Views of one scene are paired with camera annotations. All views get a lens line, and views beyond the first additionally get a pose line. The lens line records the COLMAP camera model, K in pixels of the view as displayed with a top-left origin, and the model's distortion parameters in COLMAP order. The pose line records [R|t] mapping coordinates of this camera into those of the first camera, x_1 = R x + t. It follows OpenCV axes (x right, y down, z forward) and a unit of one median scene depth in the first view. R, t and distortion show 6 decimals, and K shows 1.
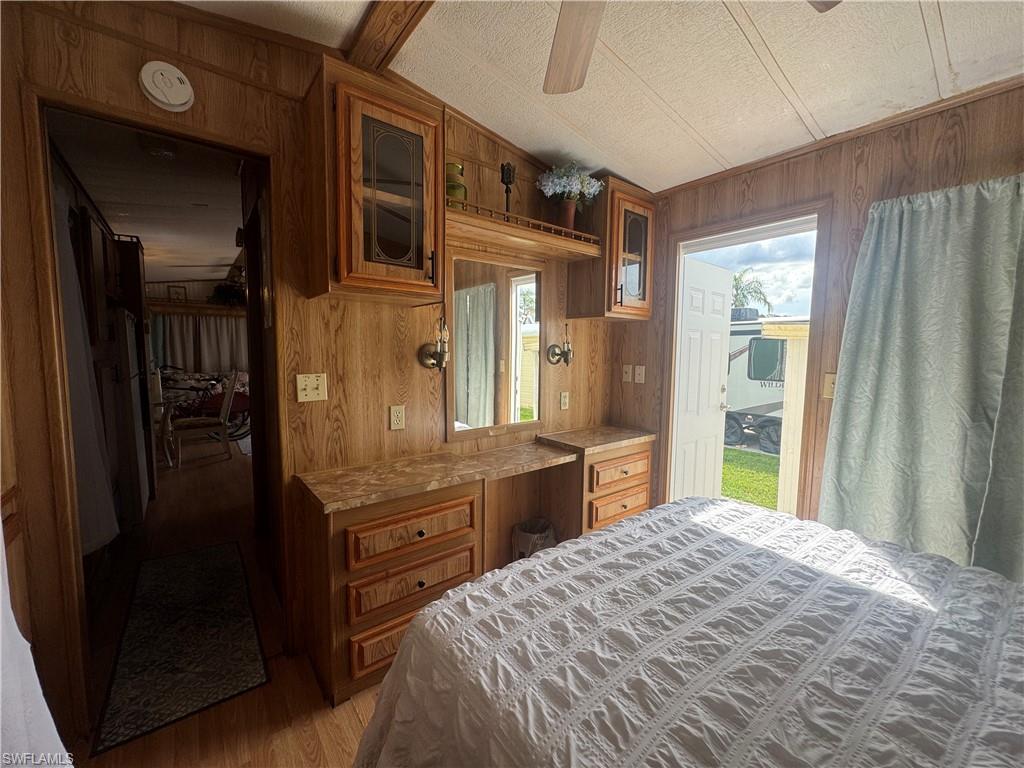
lens RADIAL K [[412.5, 0, 512.0], [0, 412.5, 384.0], [0, 0, 1]] dist [-0.003490, -0.000188]
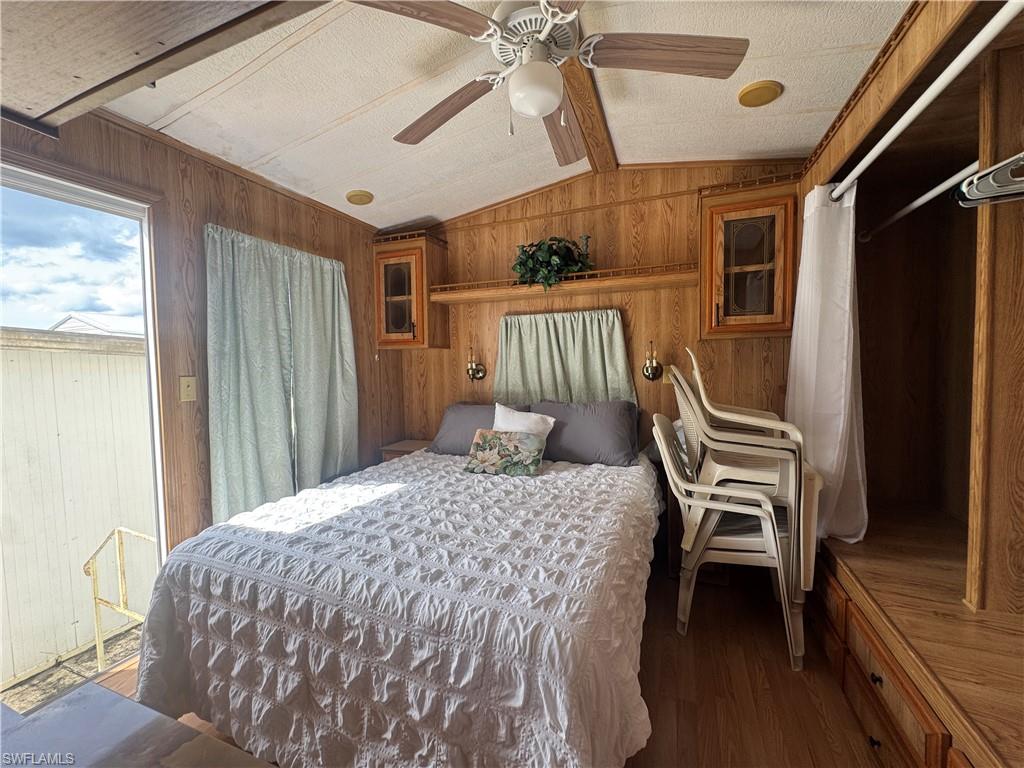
lens RADIAL K [[412.5, 0, 512.0], [0, 412.5, 384.0], [0, 0, 1]] dist [-0.003490, -0.000188]
pose [[-0.505768, -0.043857, 0.861554, -0.776149], [0.084550, 0.991379, 0.100100, -0.064517], [-0.858516, 0.123471, -0.497700, 1.301873]]
